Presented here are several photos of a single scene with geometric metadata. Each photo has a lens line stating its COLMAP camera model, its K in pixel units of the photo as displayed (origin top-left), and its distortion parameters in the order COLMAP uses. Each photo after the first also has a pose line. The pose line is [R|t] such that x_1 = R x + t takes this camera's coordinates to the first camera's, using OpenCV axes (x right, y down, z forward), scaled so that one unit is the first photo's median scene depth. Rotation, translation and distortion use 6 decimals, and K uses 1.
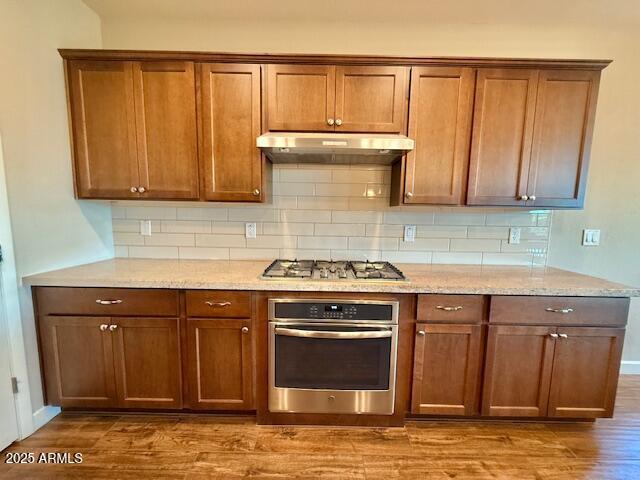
lens RADIAL K [[257.6, 0, 320.0], [0, 257.6, 240.0], [0, 0, 1]] dist [-0.003877, -0.000486]
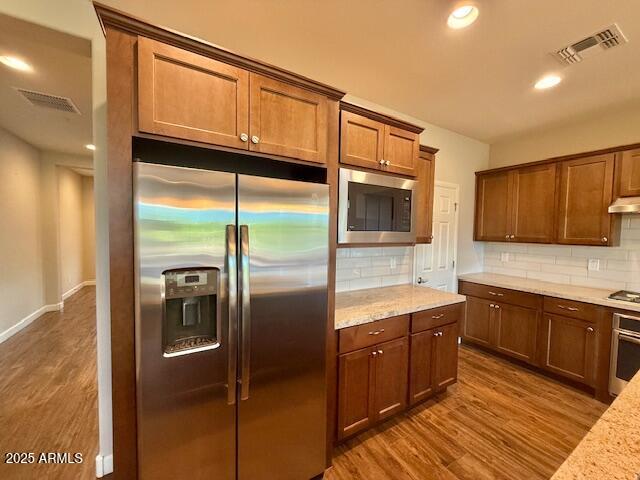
lens RADIAL K [[257.6, 0, 320.0], [0, 257.6, 240.0], [0, 0, 1]] dist [-0.003877, -0.000486]
pose [[0.519682, 0.023851, -0.854027, 0.154202], [-0.102182, 0.994170, -0.034414, 0.029663], [0.848227, 0.105150, 0.519089, -1.130864]]
